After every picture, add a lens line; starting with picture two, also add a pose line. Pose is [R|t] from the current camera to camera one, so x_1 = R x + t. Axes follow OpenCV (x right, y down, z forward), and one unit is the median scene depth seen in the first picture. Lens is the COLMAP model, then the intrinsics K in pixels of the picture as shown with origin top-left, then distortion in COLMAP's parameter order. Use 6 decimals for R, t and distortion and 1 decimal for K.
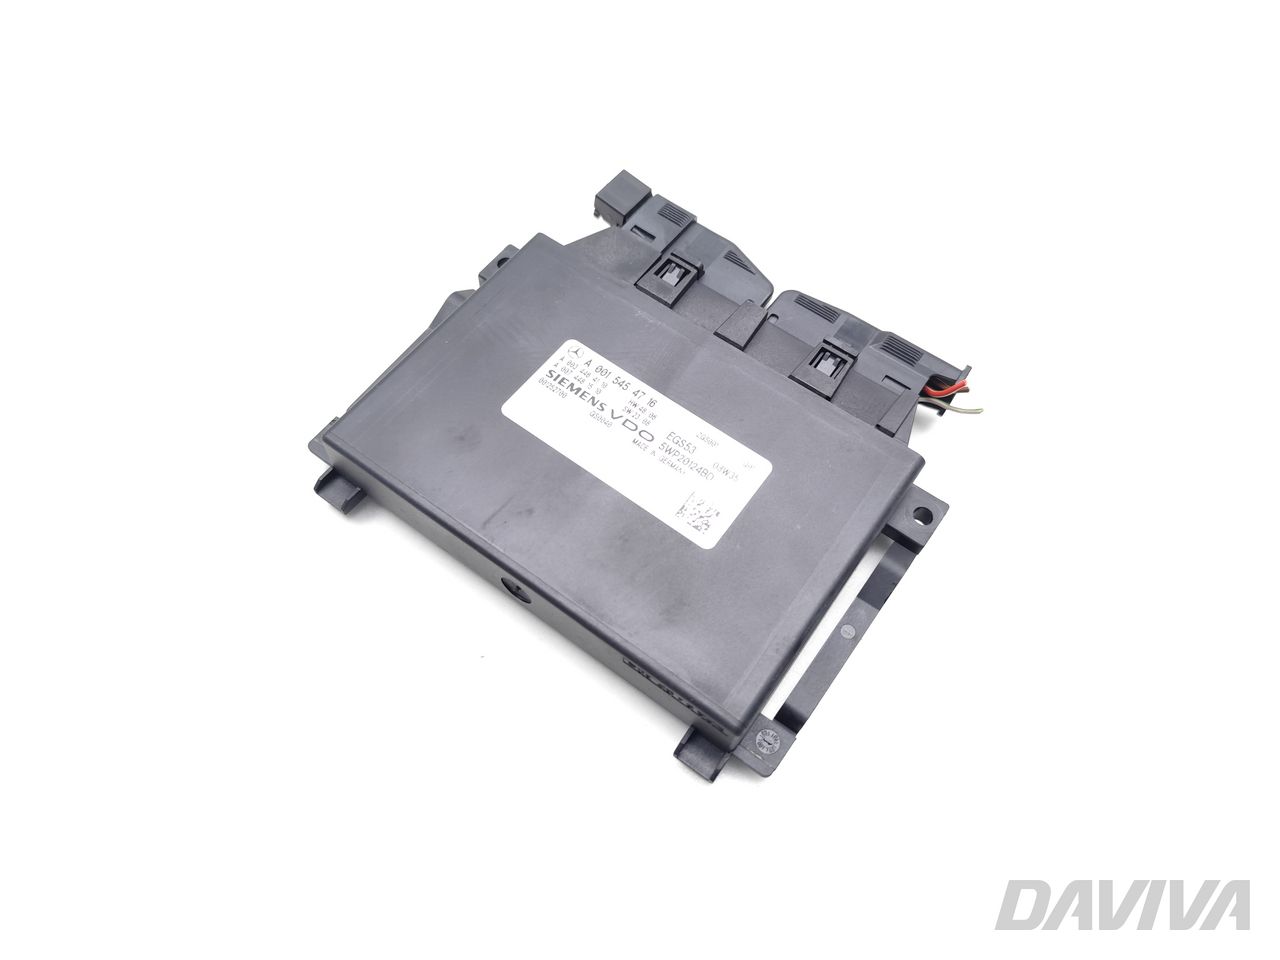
lens RADIAL K [[921.7, 0, 649.6], [0, 921.7, 479.6], [0, 0, 1]] dist [0.012302, -0.000409]
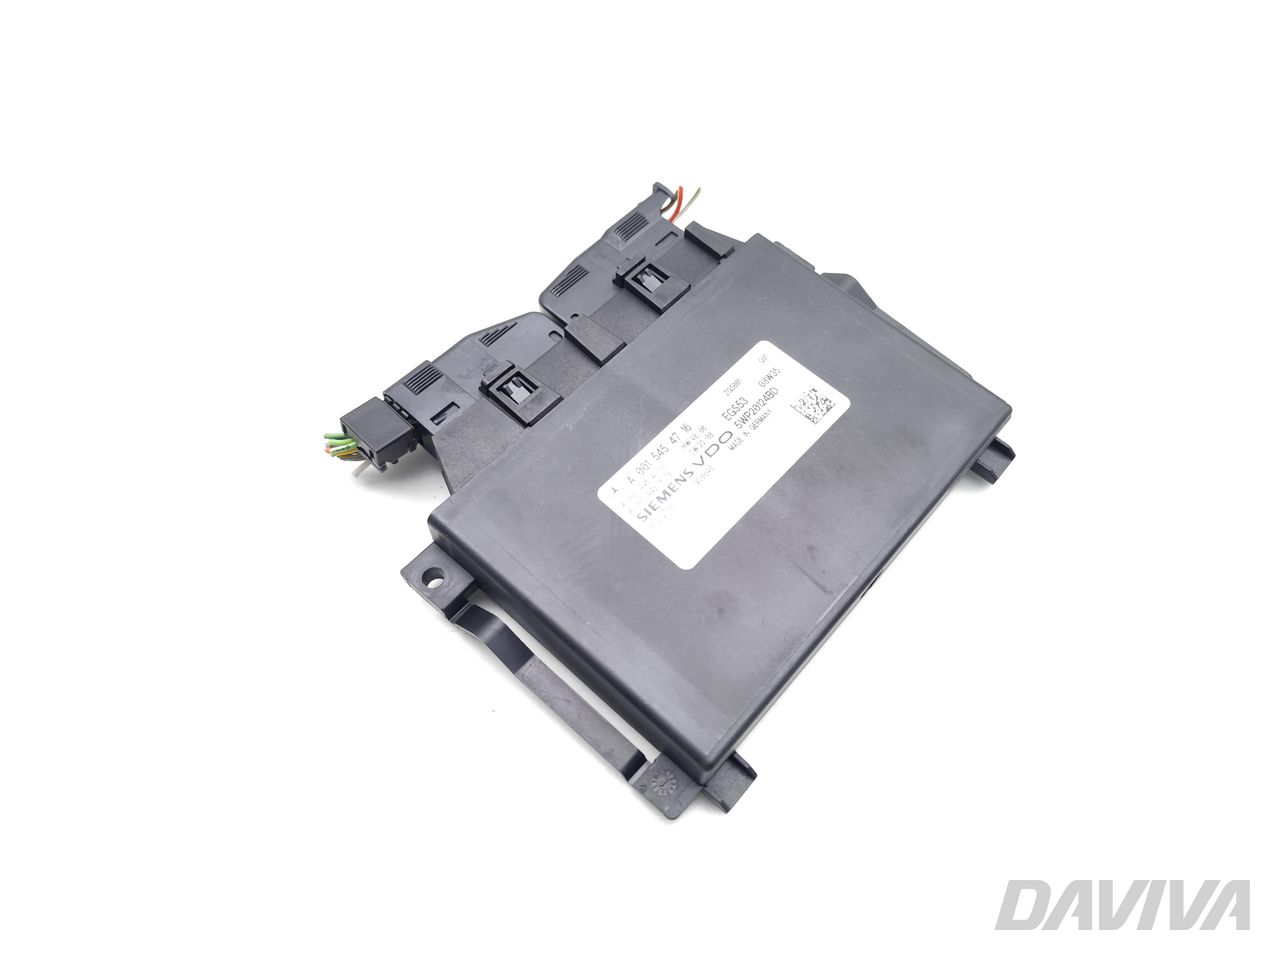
lens RADIAL K [[921.7, 0, 644.8], [0, 921.7, 481.3], [0, 0, 1]] dist [0.012302, -0.000409]
pose [[0.116212, -0.892355, 0.436116, -0.479339], [0.852696, 0.314799, 0.416906, -0.510896], [-0.509317, 0.323425, 0.797491, 0.264399]]
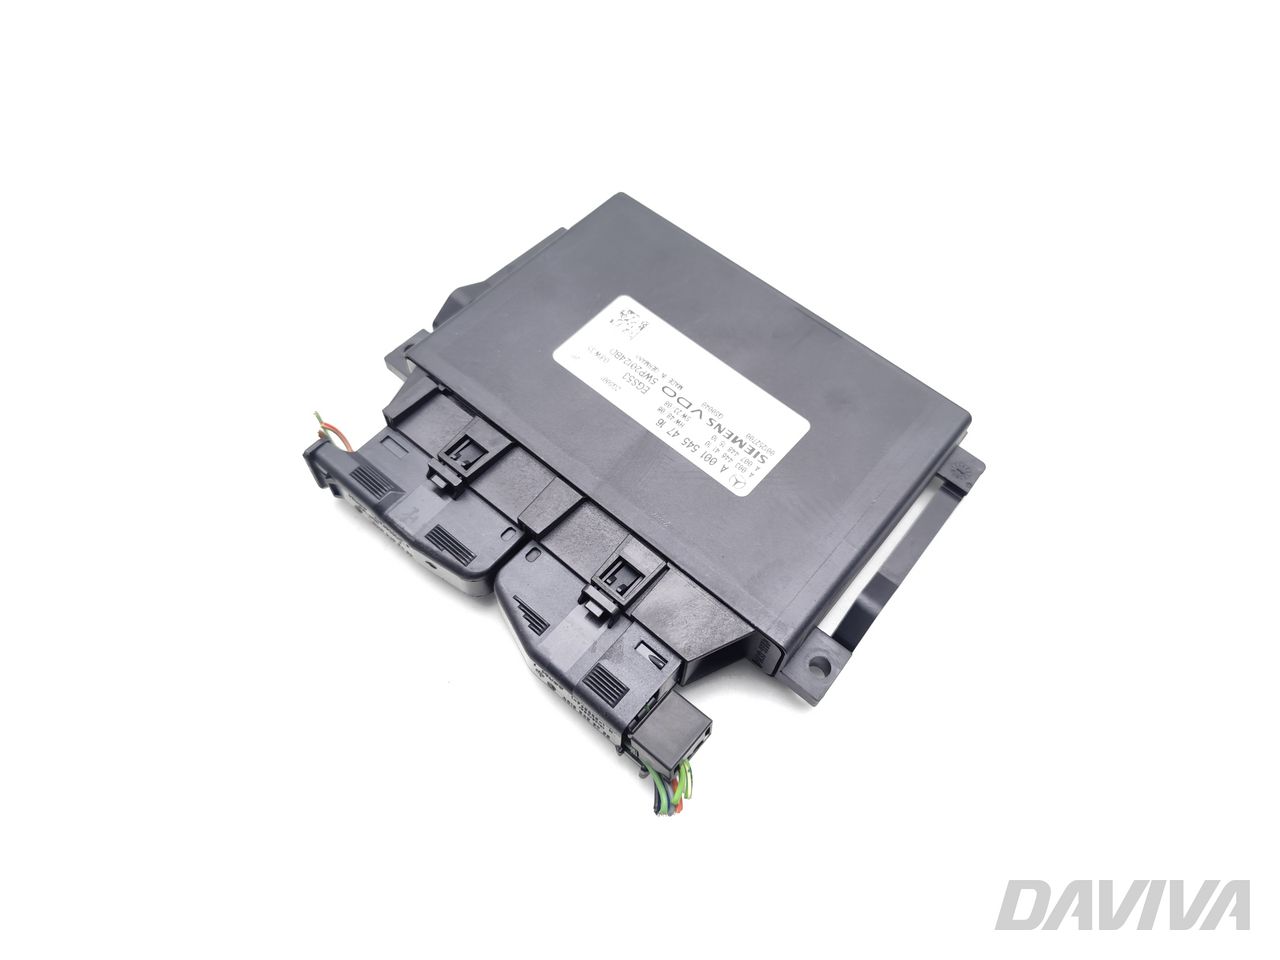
lens RADIAL K [[921.7, 0, 653.2], [0, 921.7, 474.7], [0, 0, 1]] dist [0.012302, -0.000409]
pose [[-0.990961, -0.123519, -0.052340, 0.055975], [0.016498, -0.499408, 0.866210, -0.974630], [-0.133132, 0.857517, 0.496931, 0.557537]]
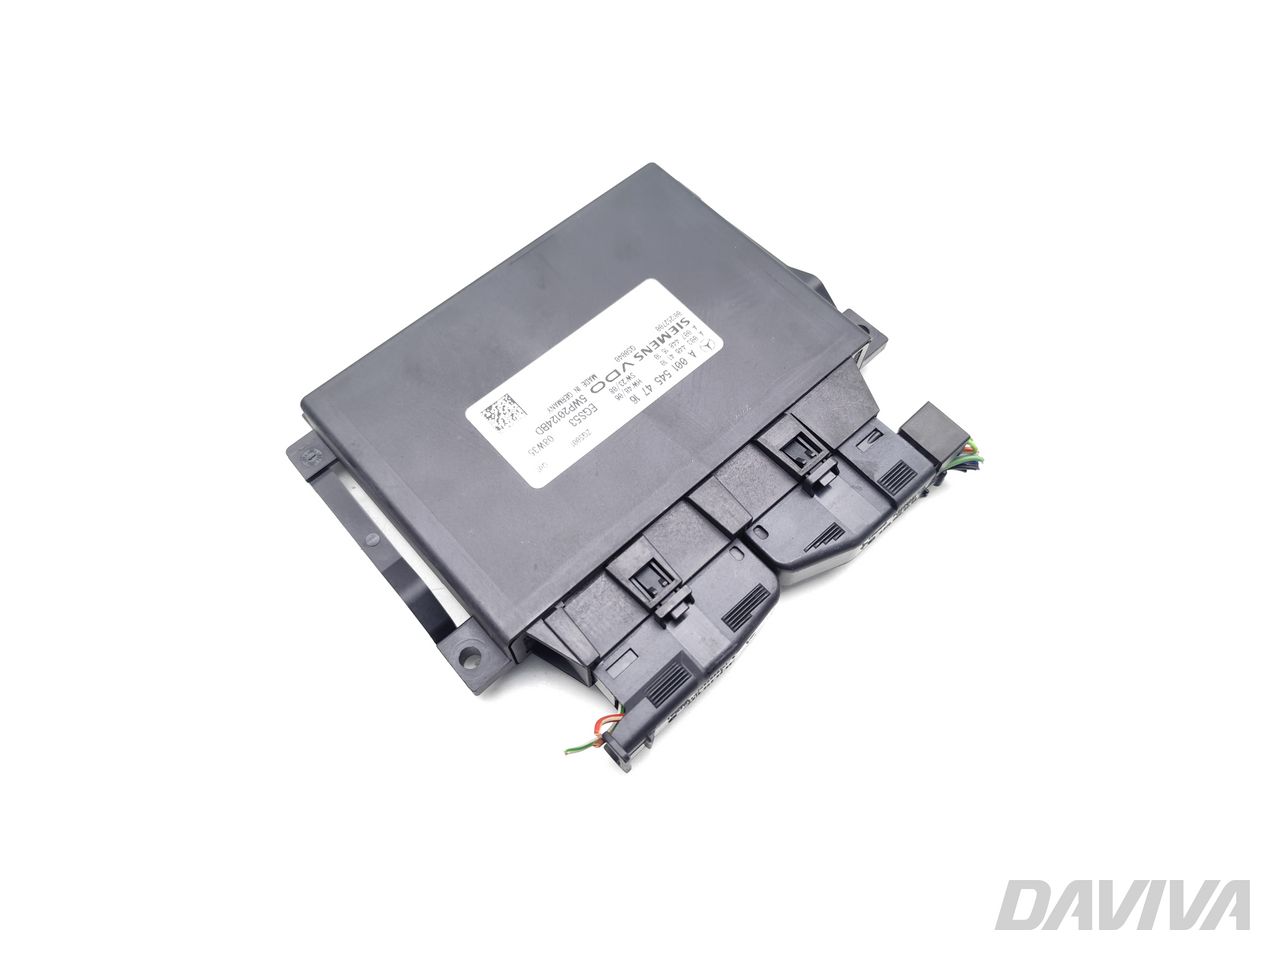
lens RADIAL K [[921.7, 0, 653.4], [0, 921.7, 489.6], [0, 0, 1]] dist [0.012302, -0.000409]
pose [[-0.207143, 0.860738, -0.464997, 0.549396], [-0.865951, 0.059846, 0.496535, -0.593328], [0.455215, 0.505518, 0.732960, 0.327528]]
